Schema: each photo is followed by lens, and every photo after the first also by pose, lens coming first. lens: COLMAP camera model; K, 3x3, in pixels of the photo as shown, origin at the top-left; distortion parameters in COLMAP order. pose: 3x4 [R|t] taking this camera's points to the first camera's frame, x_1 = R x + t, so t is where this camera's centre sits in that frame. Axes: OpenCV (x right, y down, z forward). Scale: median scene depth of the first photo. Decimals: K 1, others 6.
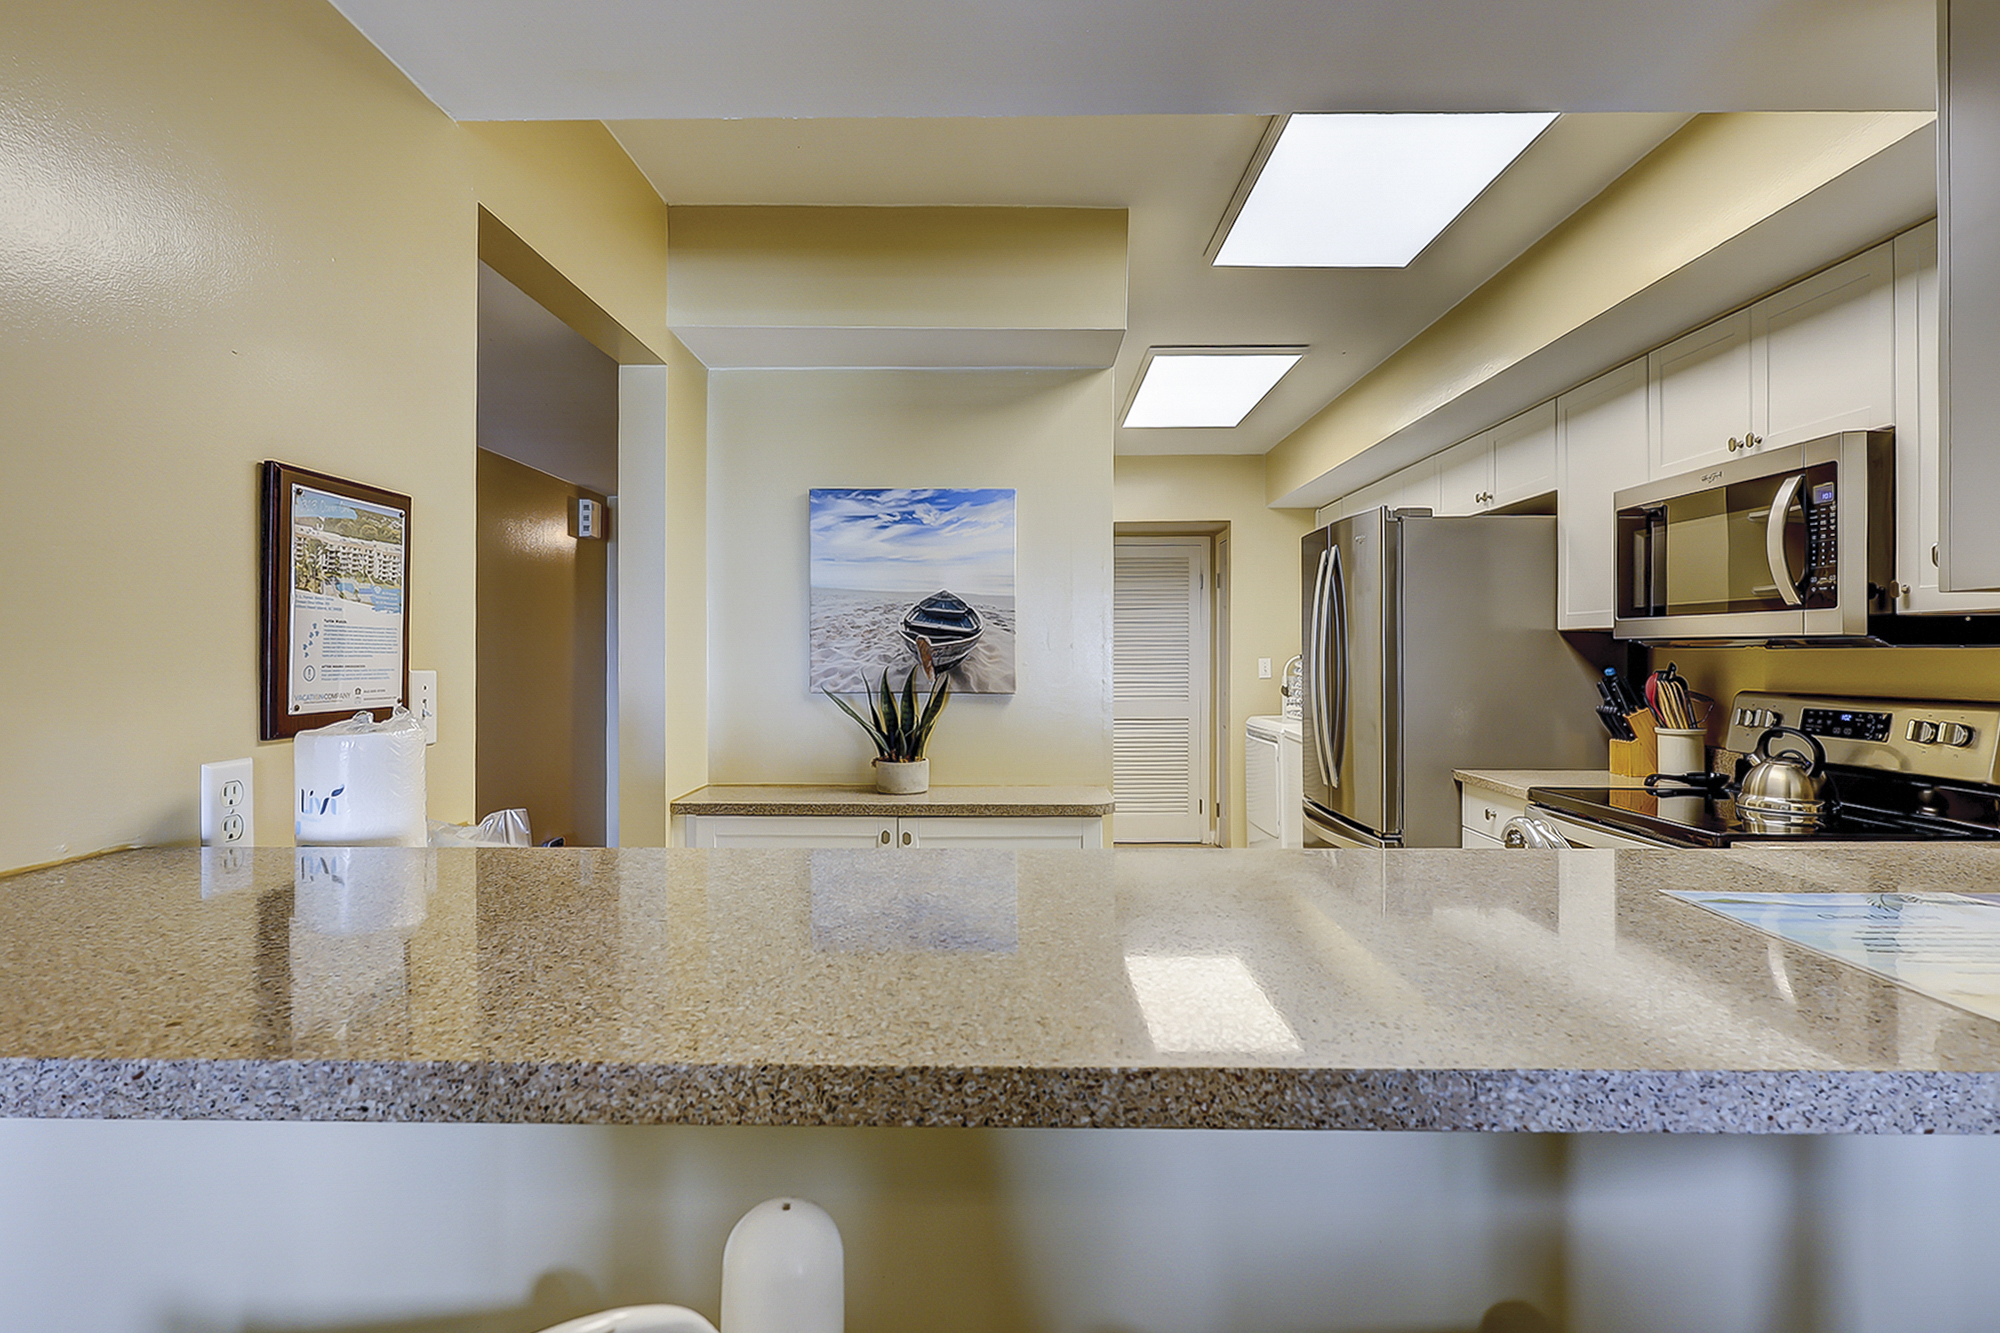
lens RADIAL K [[1002.0, 0, 989.3], [0, 1002.0, 663.6], [0, 0, 1]] dist [0.000981, 0.000100]
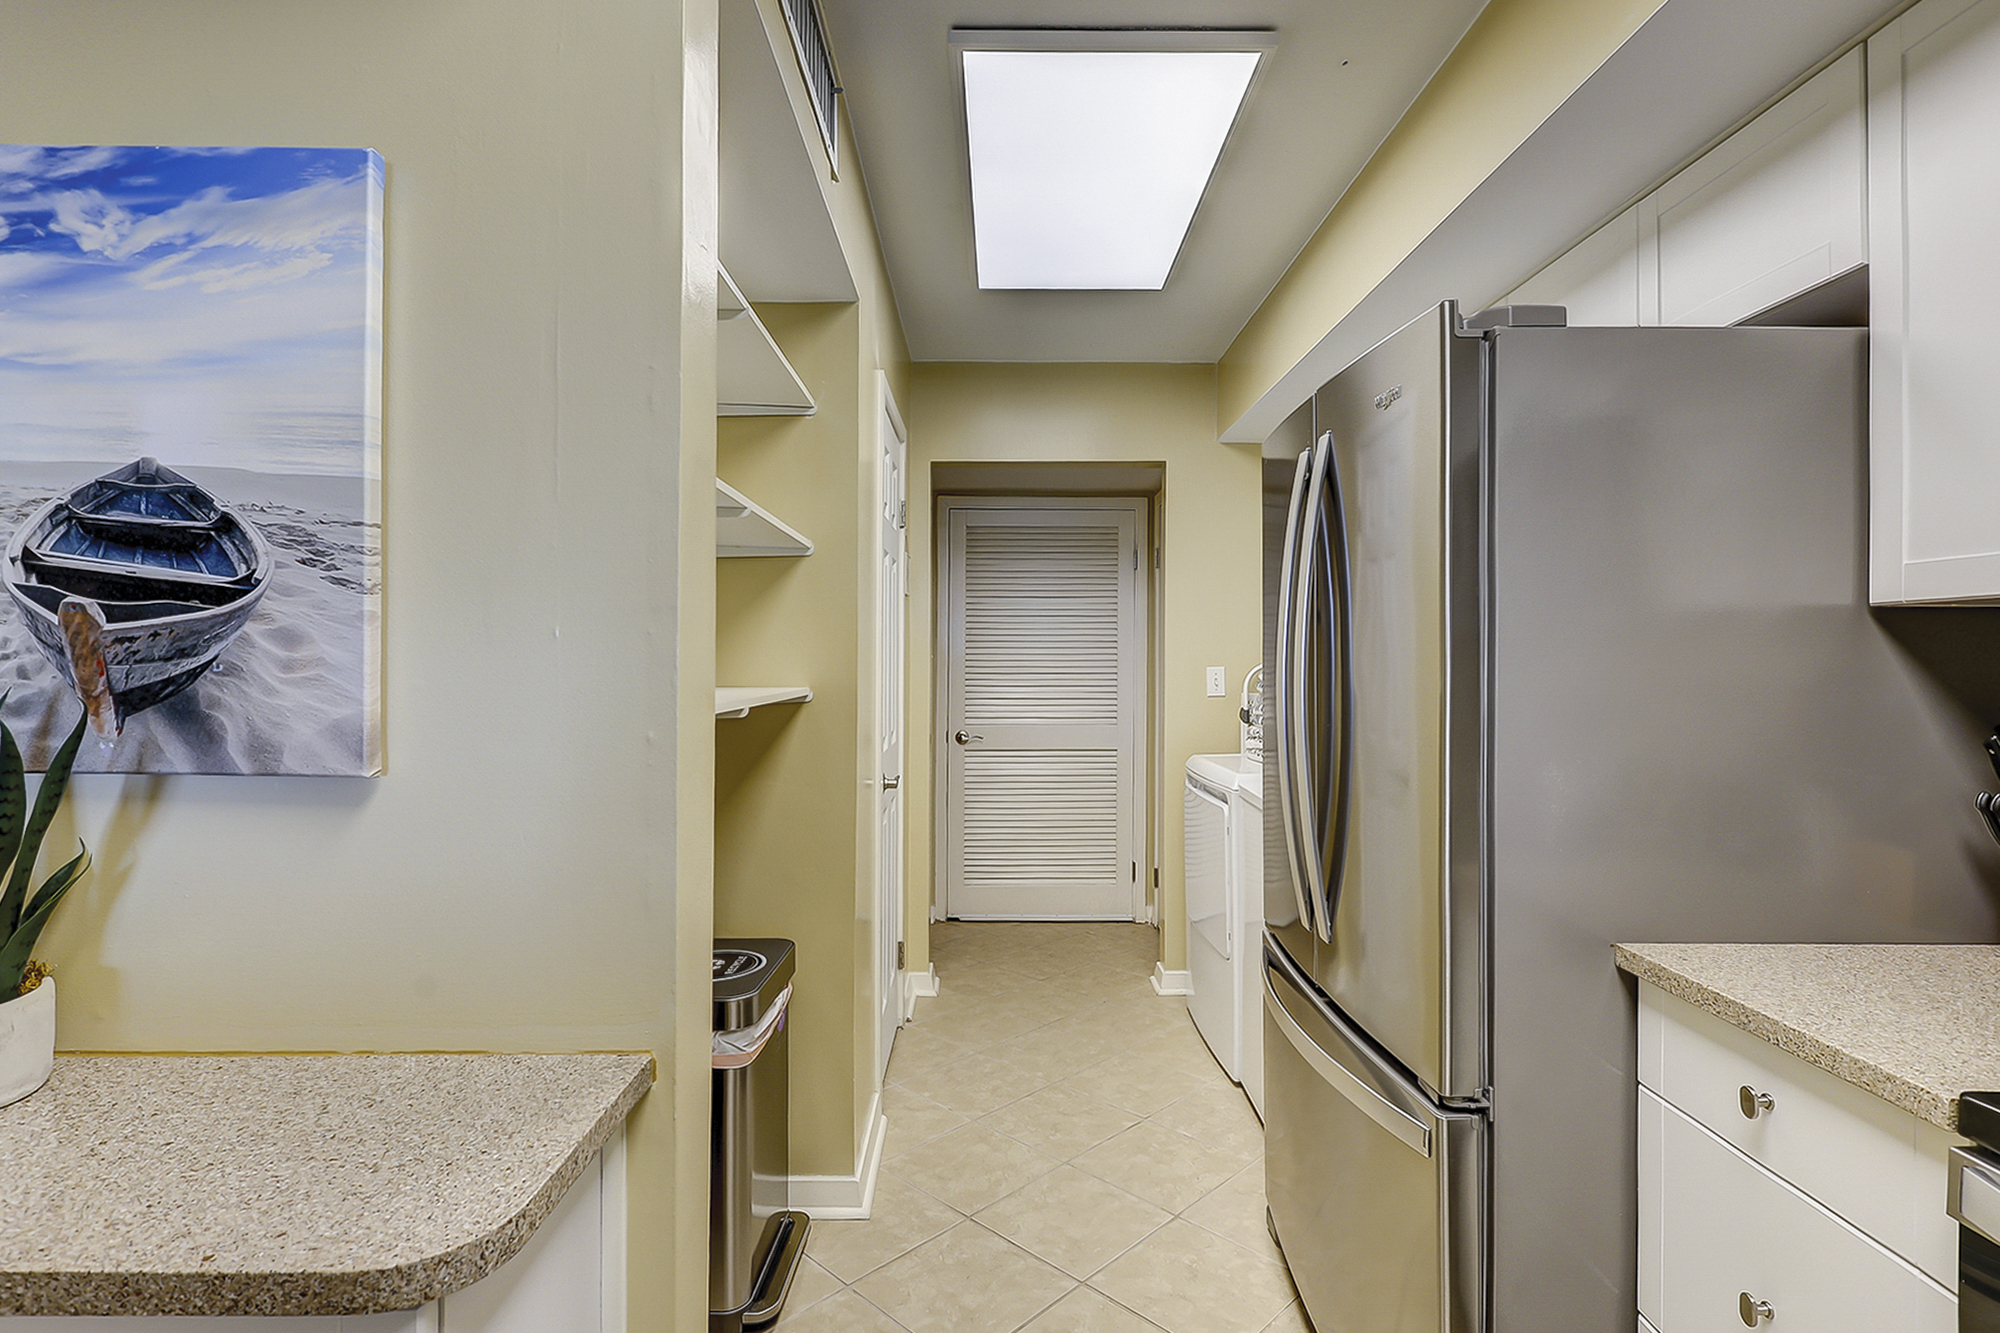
lens RADIAL K [[989.5, 0, 1000.0], [0, 989.5, 666.5], [0, 0, 1]] dist [-0.002256, -0.001552]
pose [[0.999550, 0.004090, 0.029700, 0.221786], [-0.003847, 0.999959, -0.008231, -0.004161], [-0.029733, 0.008113, 0.999525, 0.673663]]
